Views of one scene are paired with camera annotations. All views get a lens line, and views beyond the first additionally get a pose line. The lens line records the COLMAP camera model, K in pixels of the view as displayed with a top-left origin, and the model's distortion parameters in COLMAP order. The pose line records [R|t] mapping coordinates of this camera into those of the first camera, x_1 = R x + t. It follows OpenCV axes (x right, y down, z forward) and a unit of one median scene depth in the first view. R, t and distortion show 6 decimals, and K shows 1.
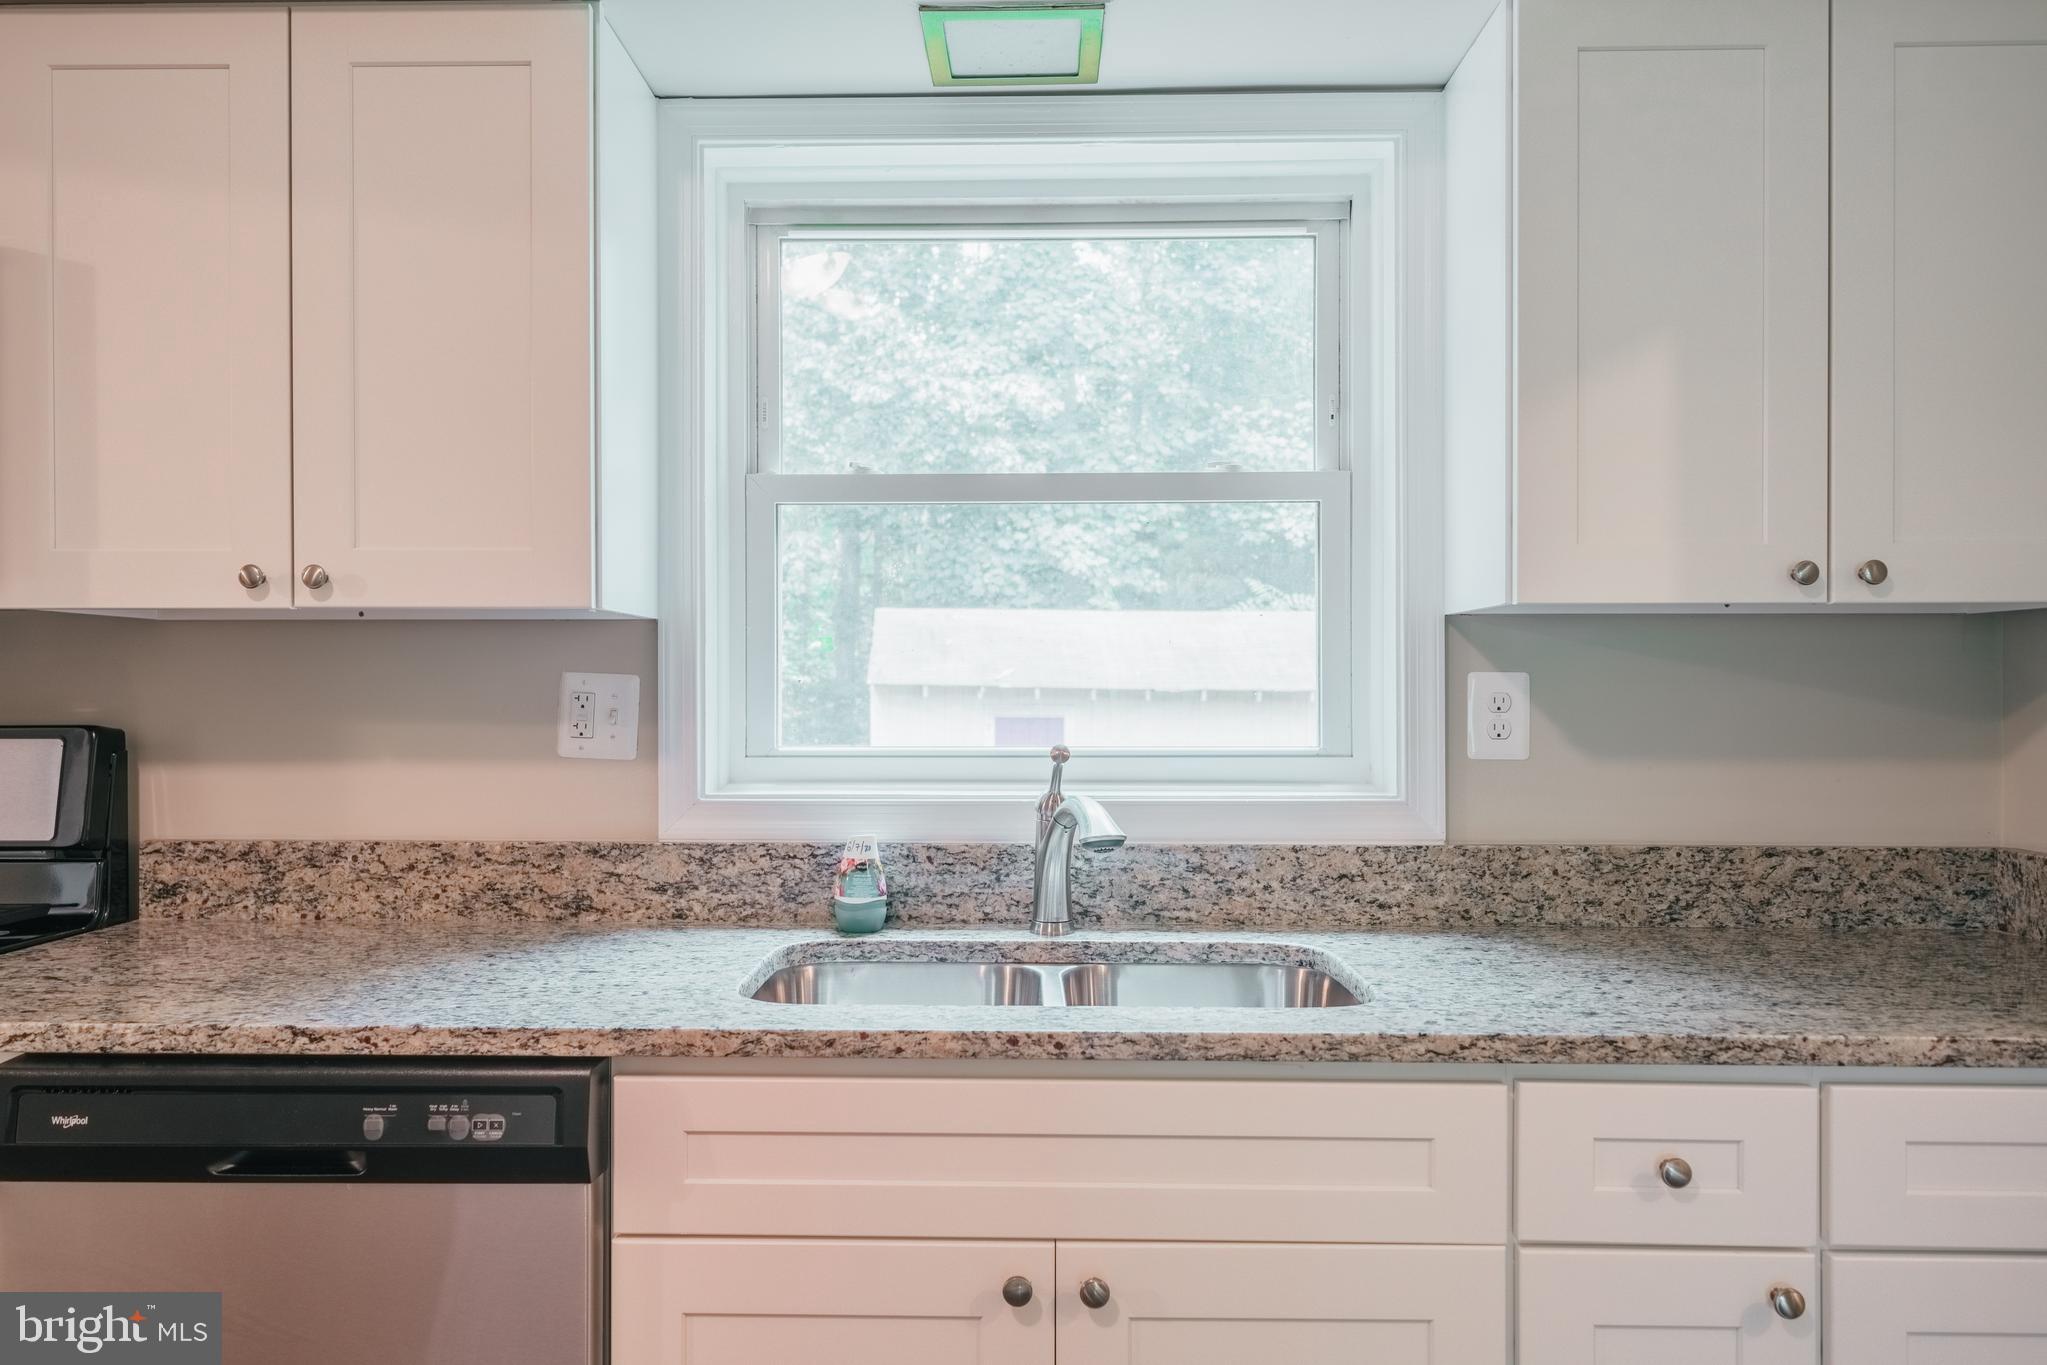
lens RADIAL K [[1447.9, 0, 1017.9], [0, 1447.9, 693.4], [0, 0, 1]] dist [-0.001545, -0.001774]
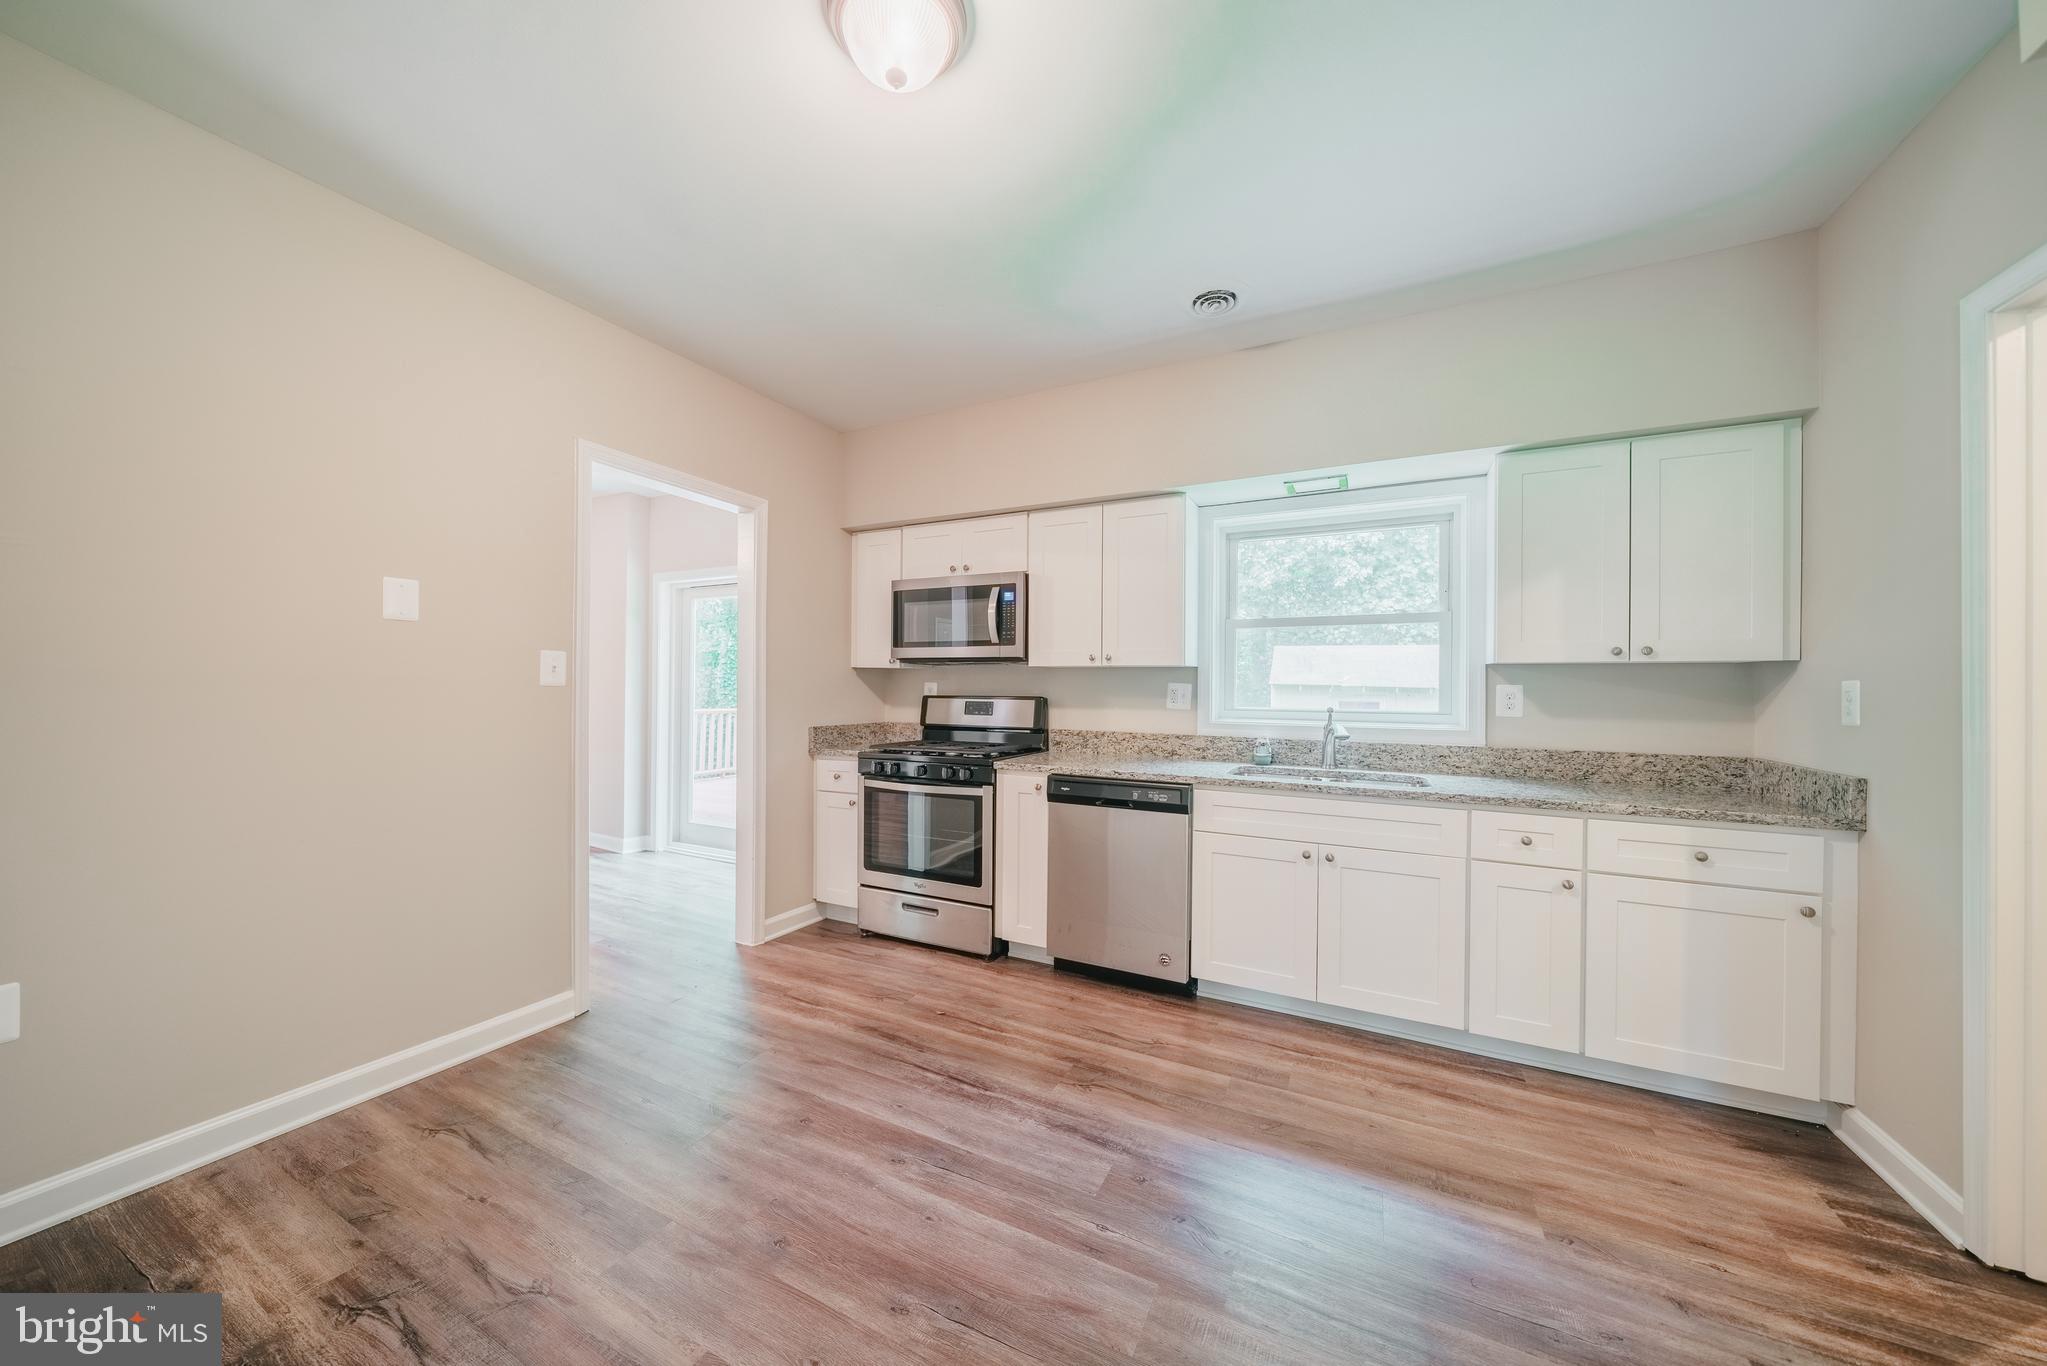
lens RADIAL K [[695.6, 0, 1007.4], [0, 695.6, 685.9], [0, 0, 1]] dist [-0.005139, 0.000040]
pose [[0.893873, 0.007819, -0.448253, 0.073210], [-0.008759, 0.999962, -0.000025, -0.004341], [0.448235, 0.003949, 0.893907, -0.616640]]
